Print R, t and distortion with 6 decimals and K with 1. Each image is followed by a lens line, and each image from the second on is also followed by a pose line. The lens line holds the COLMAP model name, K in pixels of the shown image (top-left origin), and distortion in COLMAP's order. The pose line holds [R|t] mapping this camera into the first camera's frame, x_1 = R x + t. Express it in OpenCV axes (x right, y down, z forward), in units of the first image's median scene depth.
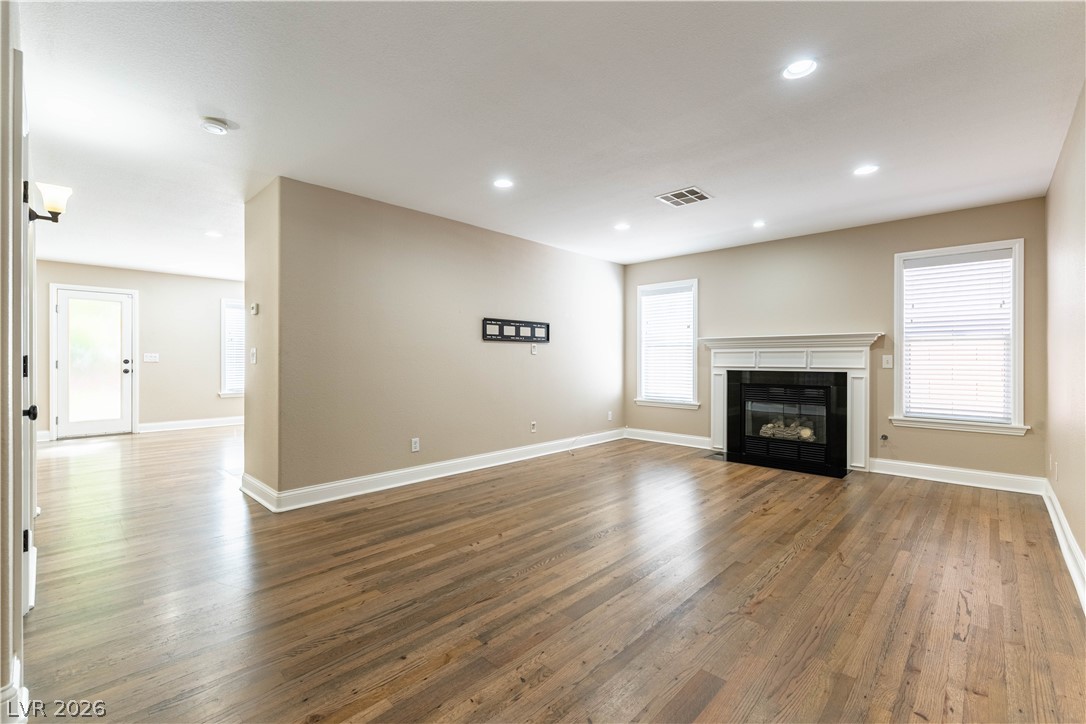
lens RADIAL K [[473.8, 0, 545.1], [0, 473.8, 362.1], [0, 0, 1]] dist [-0.000310, -0.000179]
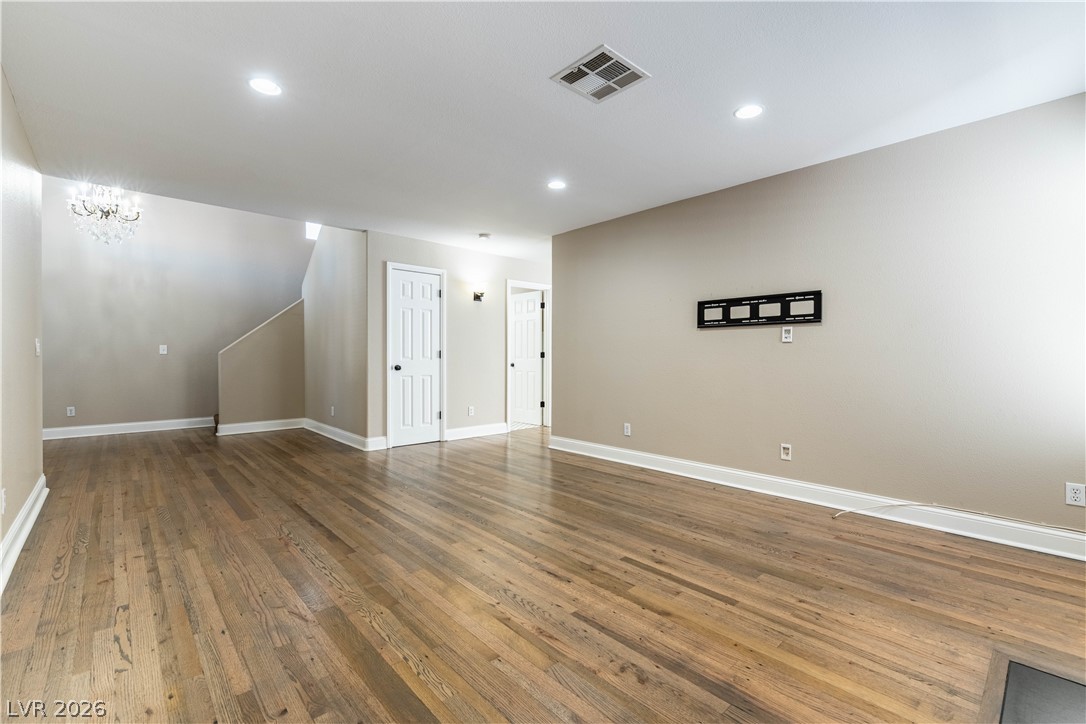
lens RADIAL K [[473.8, 0, 553.9], [0, 473.8, 362.0], [0, 0, 1]] dist [-0.000310, -0.000179]
pose [[-0.067108, 0.011621, -0.997678, 1.120526], [-0.008201, 0.999892, 0.012198, 0.009775], [0.997712, 0.009000, -0.067006, 1.221159]]
